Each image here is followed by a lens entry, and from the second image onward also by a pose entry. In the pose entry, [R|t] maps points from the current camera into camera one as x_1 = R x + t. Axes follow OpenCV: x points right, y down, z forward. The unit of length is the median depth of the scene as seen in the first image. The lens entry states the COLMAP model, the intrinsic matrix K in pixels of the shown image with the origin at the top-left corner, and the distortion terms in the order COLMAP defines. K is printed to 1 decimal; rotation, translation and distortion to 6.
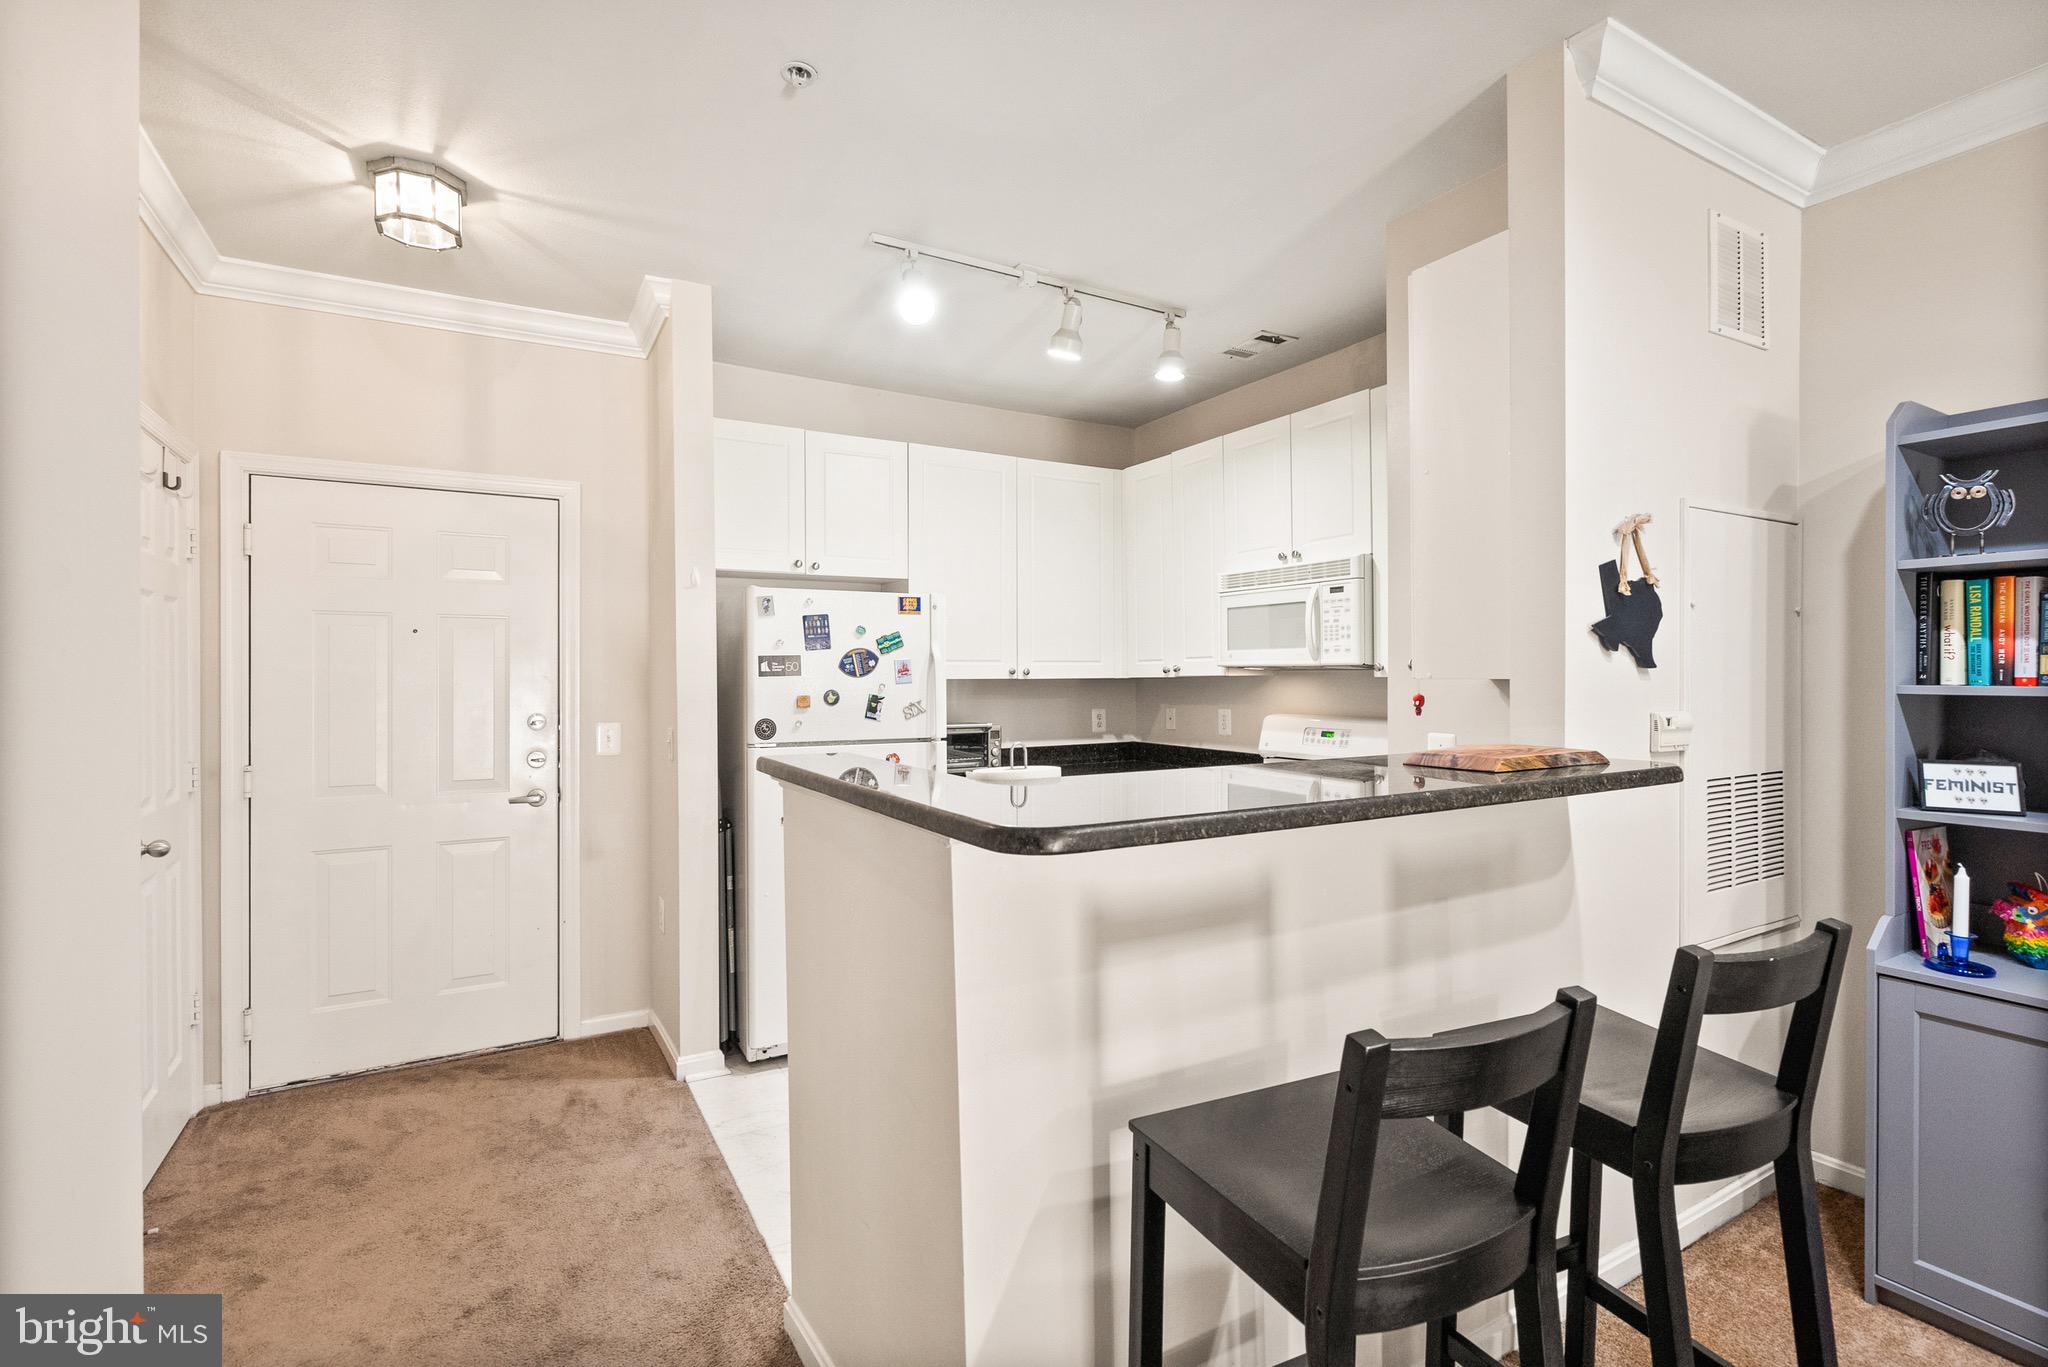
lens RADIAL K [[936.9, 0, 1031.0], [0, 936.9, 678.2], [0, 0, 1]] dist [-0.002563, -0.000163]
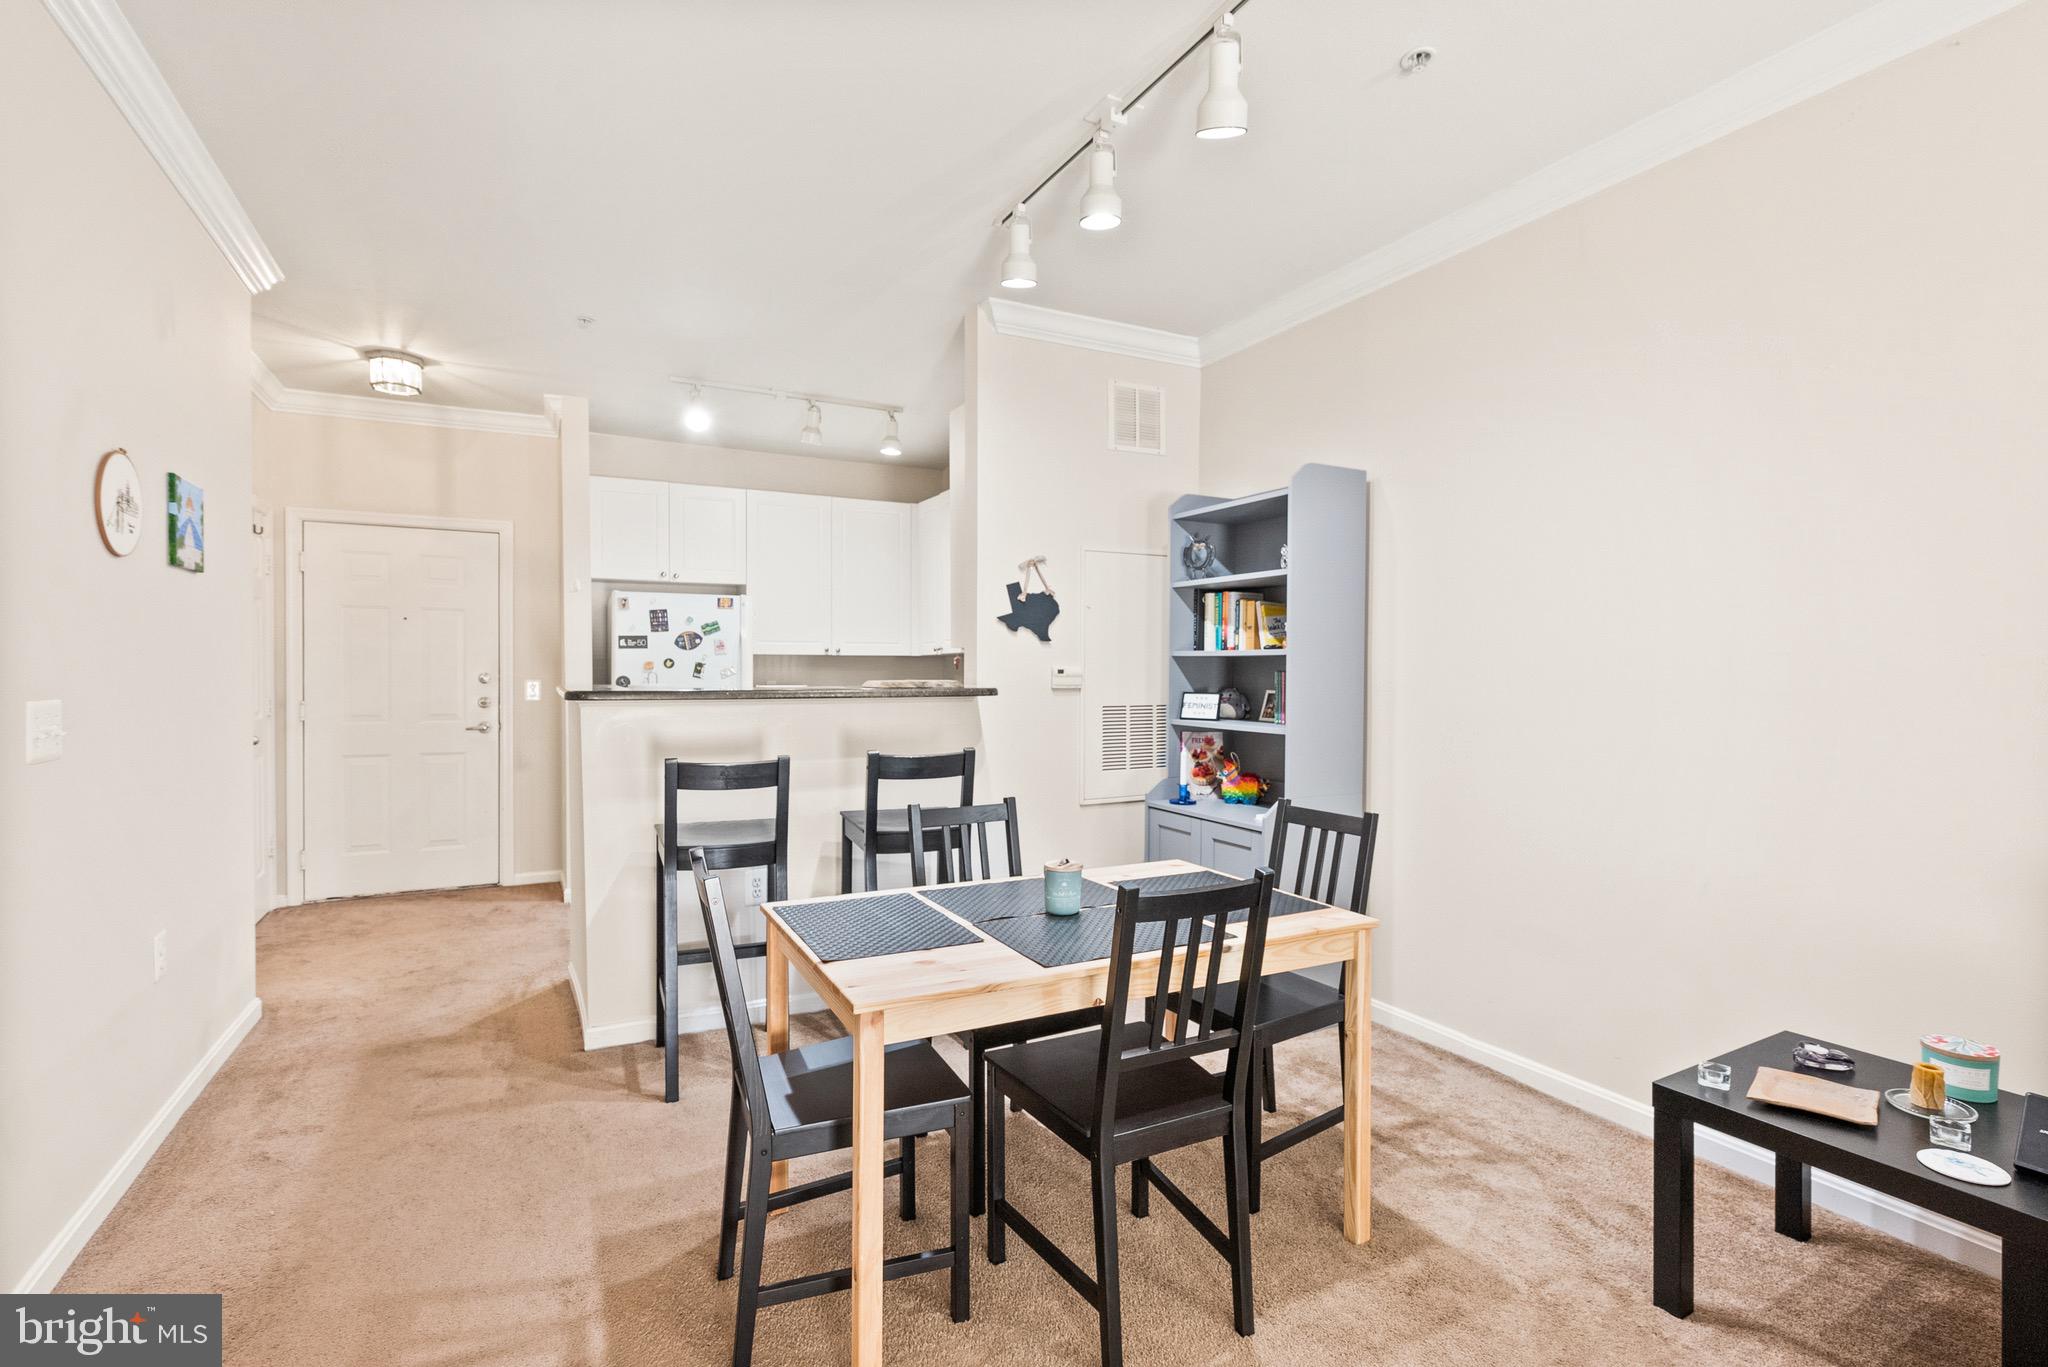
lens RADIAL K [[943.9, 0, 1024.0], [0, 943.9, 683.5], [0, 0, 1]] dist [0.001905, 0.000469]
pose [[0.998738, 0.007670, -0.049624, 0.443687], [-0.007039, 0.999892, 0.012875, 0.029758], [0.049718, -0.012510, 0.998685, -0.516843]]
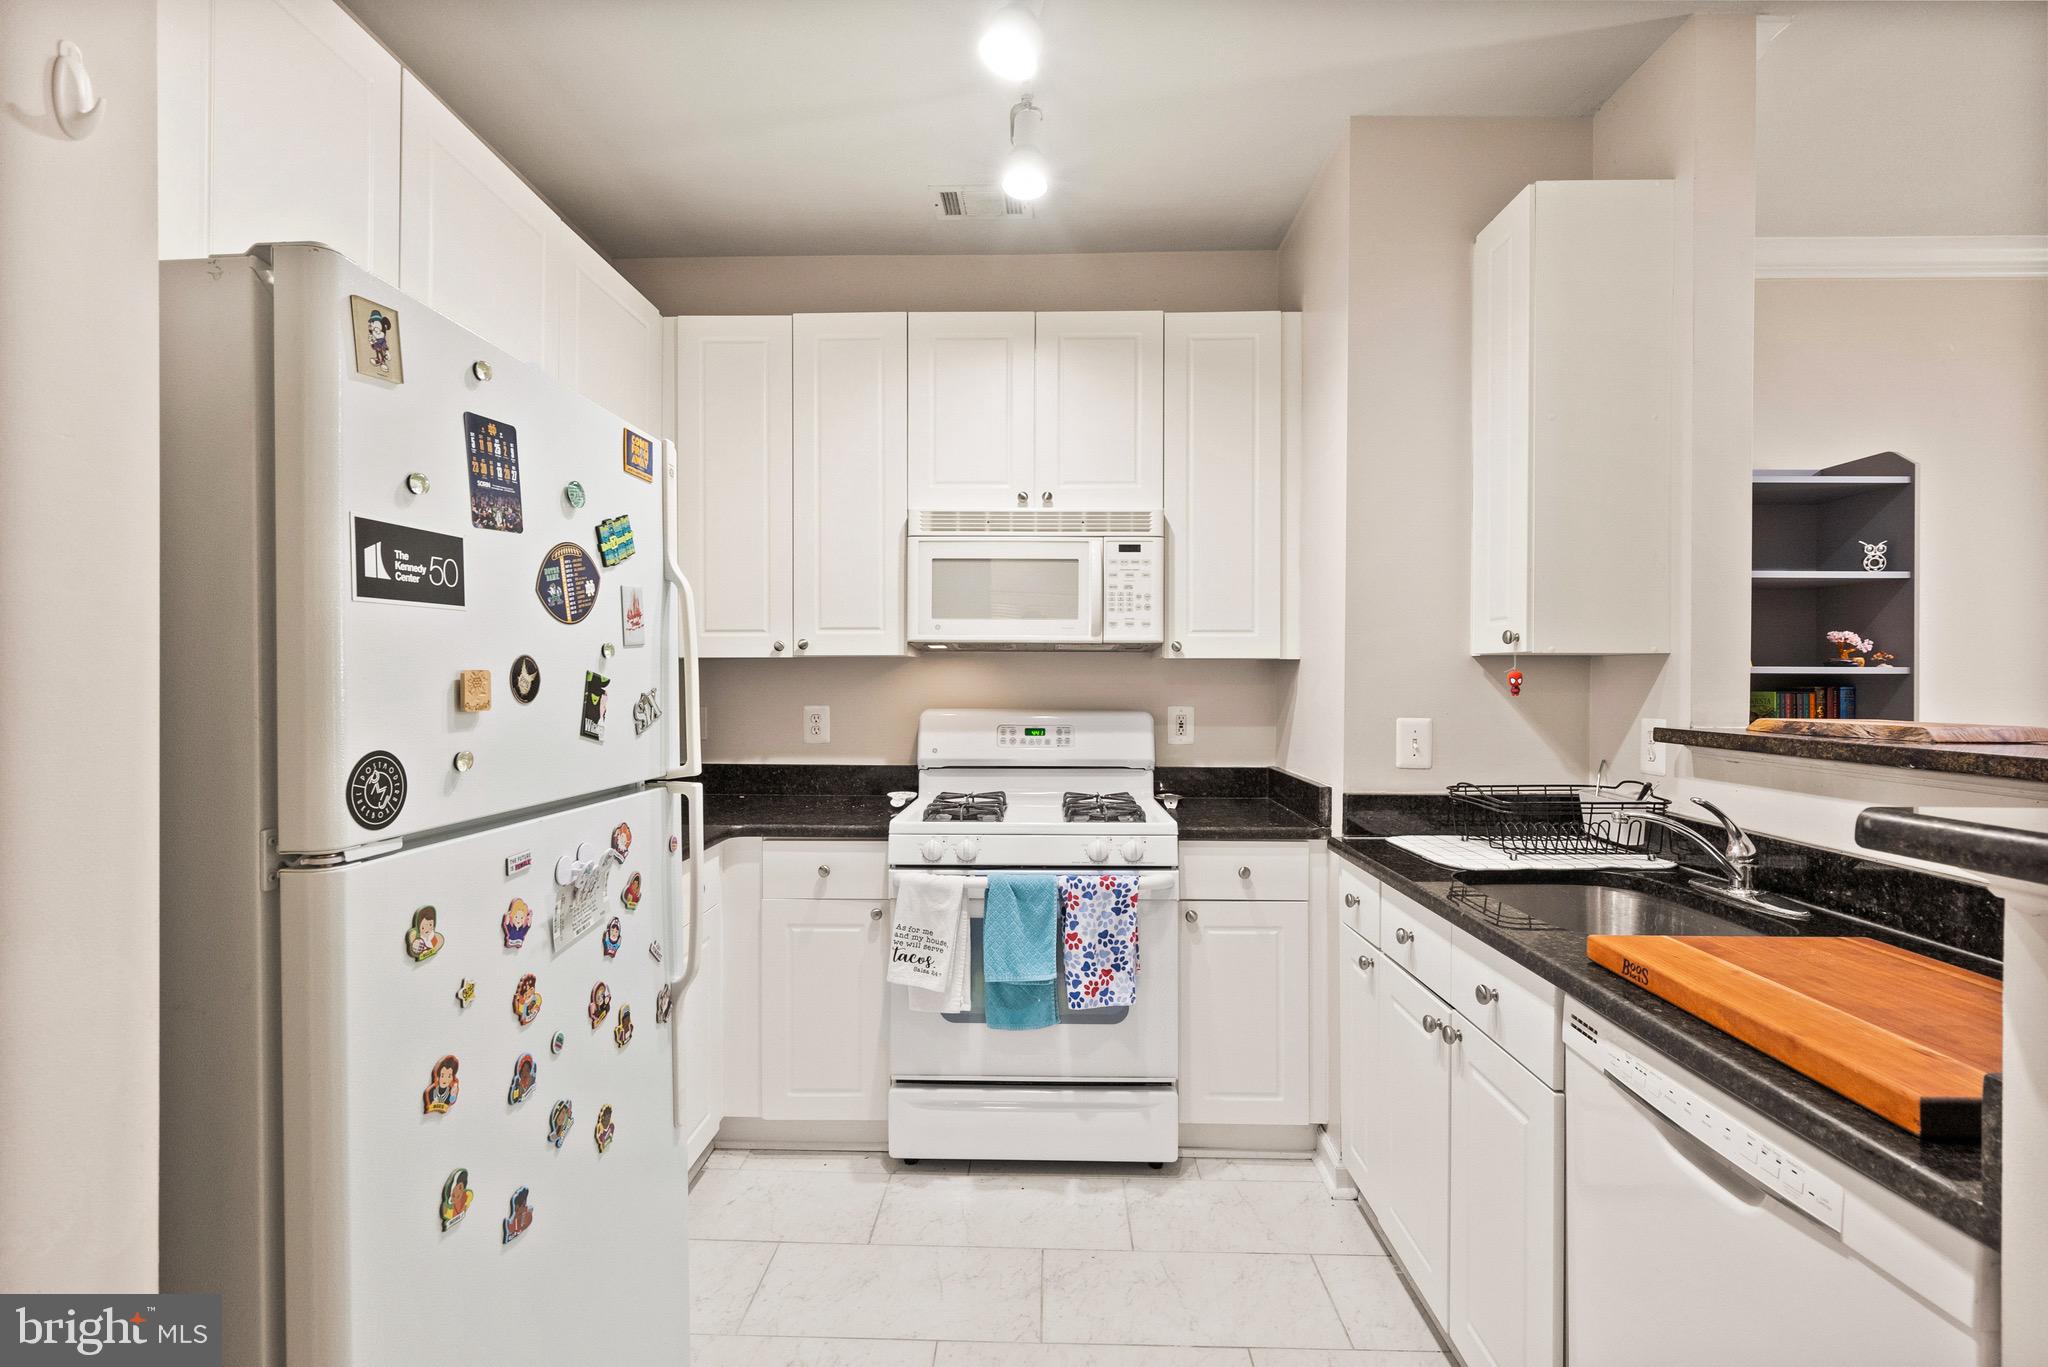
lens RADIAL K [[921.1, 0, 1024.0], [0, 921.1, 683.5], [0, 0, 1]] dist [-0.001125, 0.000162]
pose [[0.536062, 0.002152, 0.844176, -0.392475], [-0.003258, 0.999995, -0.000480, 0.021855], [-0.844172, -0.002492, 0.536066, 0.668032]]
